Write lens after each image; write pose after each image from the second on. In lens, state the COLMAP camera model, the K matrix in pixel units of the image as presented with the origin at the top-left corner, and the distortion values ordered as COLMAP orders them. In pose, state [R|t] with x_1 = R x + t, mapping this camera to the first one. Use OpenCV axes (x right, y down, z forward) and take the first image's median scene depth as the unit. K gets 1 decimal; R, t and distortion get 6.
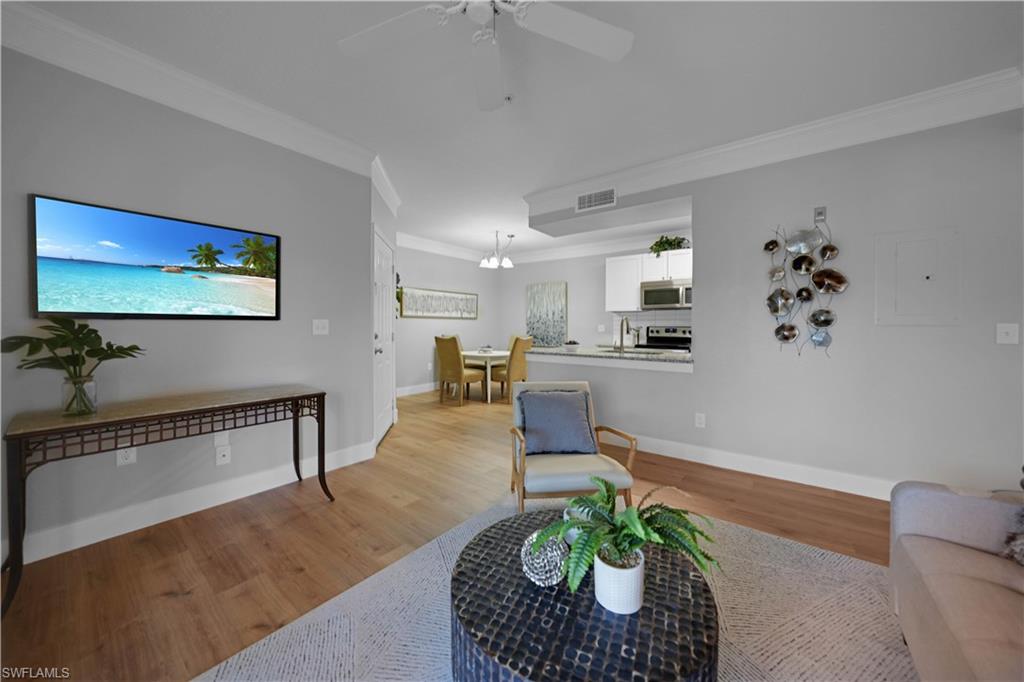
lens RADIAL K [[362.4, 0, 517.1], [0, 362.4, 327.7], [0, 0, 1]] dist [0.000457, 0.000047]
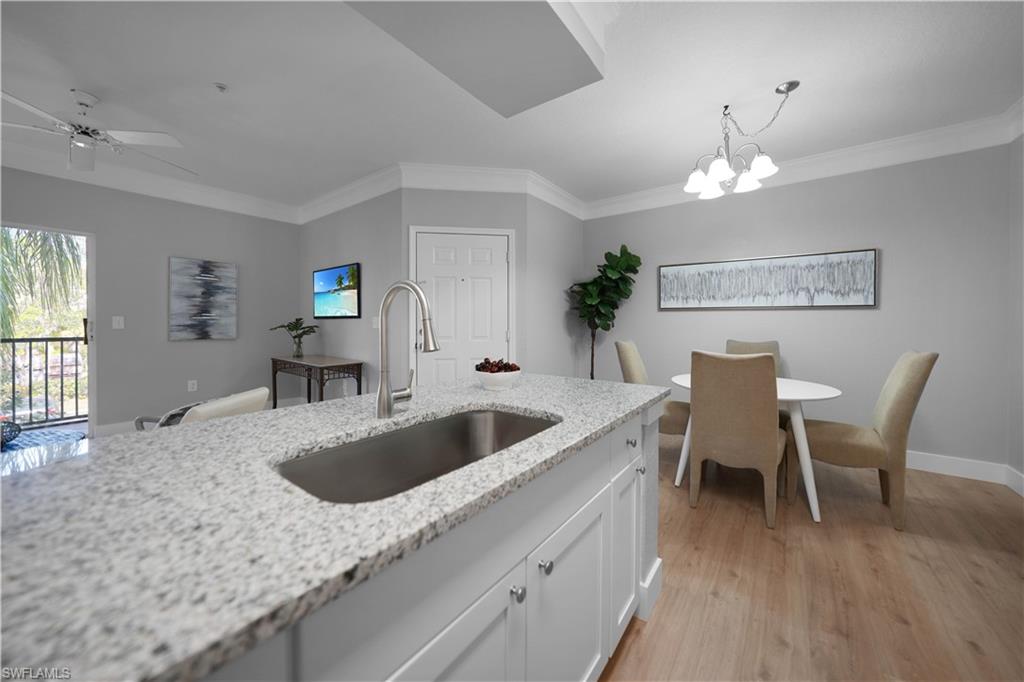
lens RADIAL K [[366.3, 0, 511.8], [0, 366.3, 321.5], [0, 0, 1]] dist [-0.030789, 0.006063]
pose [[-0.021012, -0.007298, -0.999753, 0.415171], [-0.010253, 0.999922, -0.007084, -0.000737], [0.999727, 0.010102, -0.021085, 0.816628]]
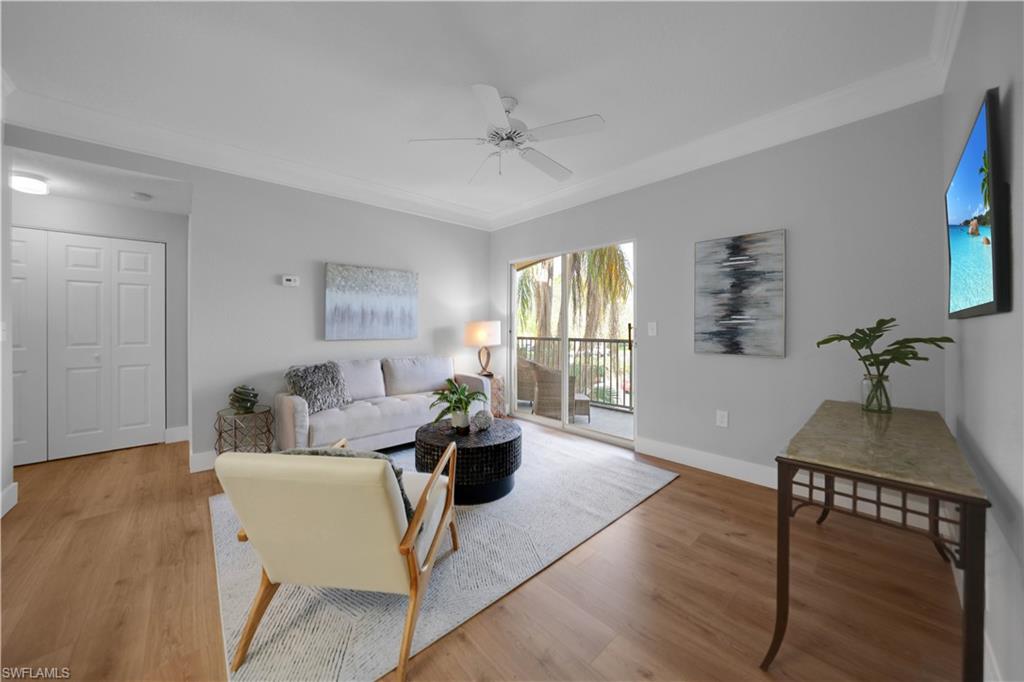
lens RADIAL K [[359.1, 0, 512.1], [0, 359.1, 324.9], [0, 0, 1]] dist [-0.018178, 0.000103]
pose [[-0.984039, -0.002641, 0.177935, -0.113064], [-0.002267, 0.999995, 0.002301, -0.003387], [-0.177940, 0.001861, -0.984040, 0.706573]]
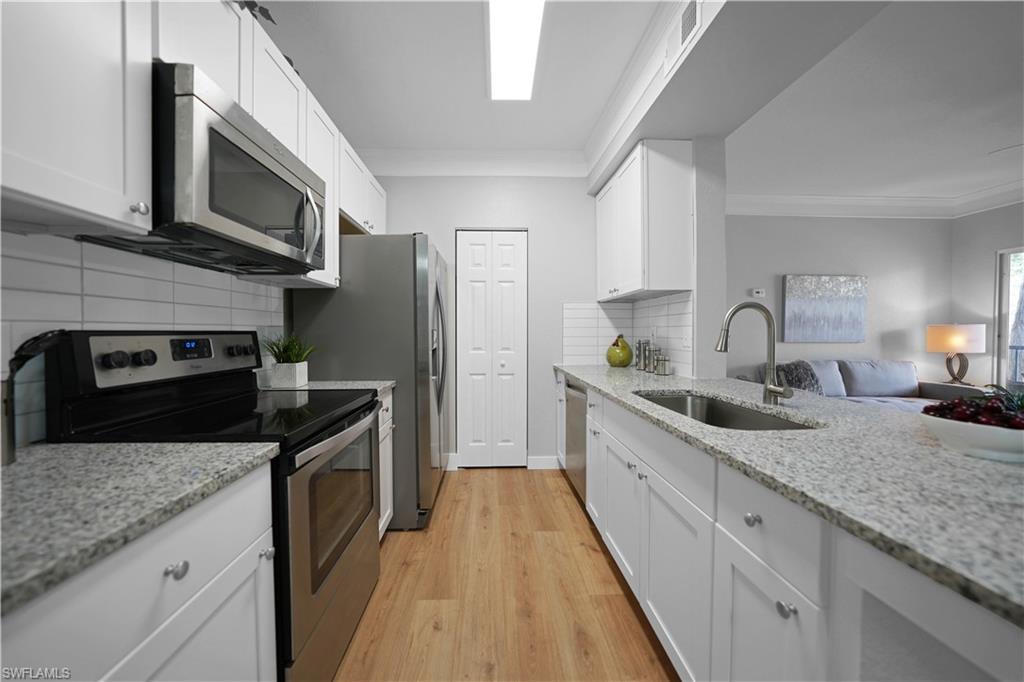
lens RADIAL K [[360.0, 0, 509.0], [0, 360.0, 333.7], [0, 0, 1]] dist [-0.029813, 0.005669]
pose [[-0.632019, -0.009505, 0.774895, 0.132640], [0.003274, 0.999883, 0.014935, -0.004198], [-0.774946, 0.011976, -0.631914, 1.056127]]
